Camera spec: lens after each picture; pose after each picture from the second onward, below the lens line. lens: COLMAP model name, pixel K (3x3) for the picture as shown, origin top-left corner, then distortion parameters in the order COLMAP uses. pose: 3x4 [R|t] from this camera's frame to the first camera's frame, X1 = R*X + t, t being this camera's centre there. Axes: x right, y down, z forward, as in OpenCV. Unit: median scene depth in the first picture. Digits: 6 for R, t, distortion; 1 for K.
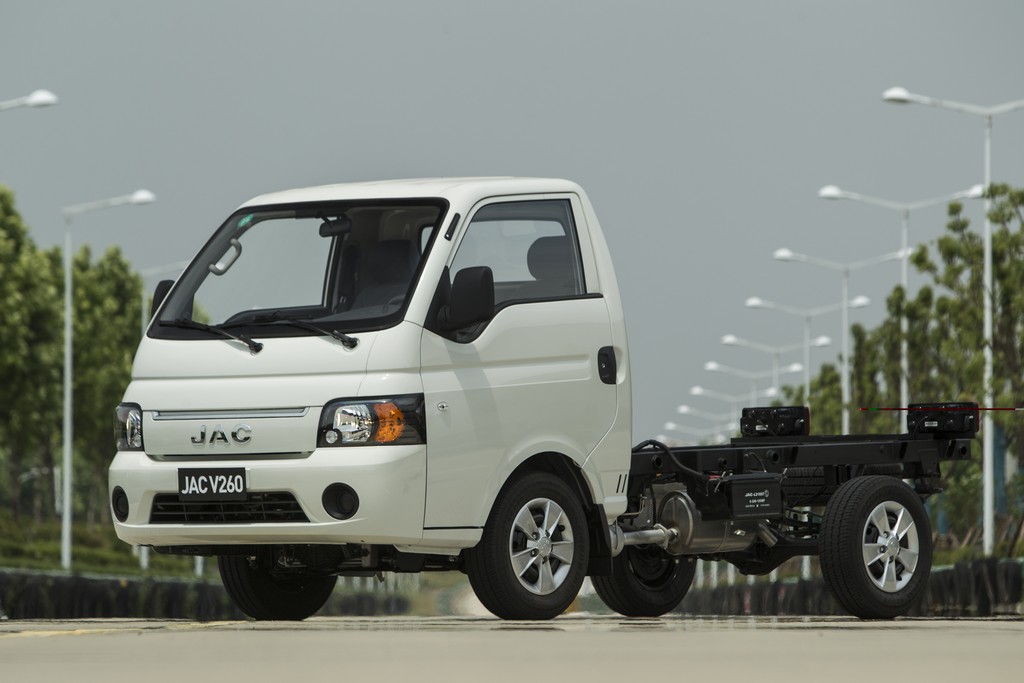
lens RADIAL K [[6659.2, 0, 511.2], [0, 6659.2, 342.3], [0, 0, 1]] dist [0.078786, 0.000000]
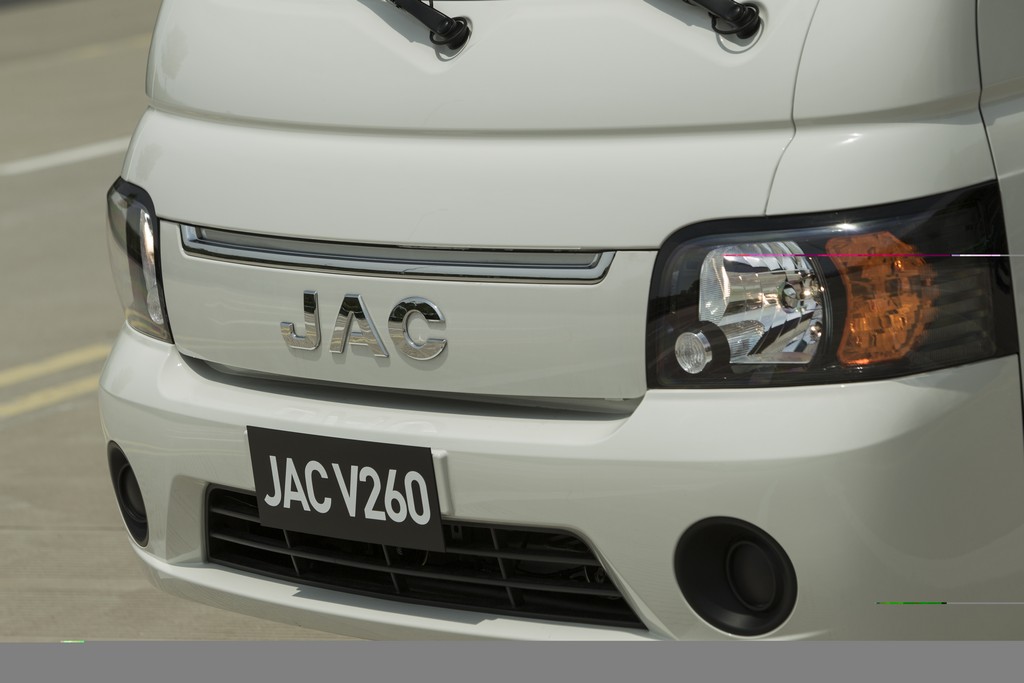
lens RADIAL K [[4756.3, 0, 512.2], [0, 4756.3, 342.3], [0, 0, 1]] dist [0.347110, 0.000000]
pose [[0.985383, -0.064241, -0.157777, -0.001530], [0.092423, 0.979615, 0.178358, -0.024387], [0.143103, -0.190333, 0.971234, 0.785564]]
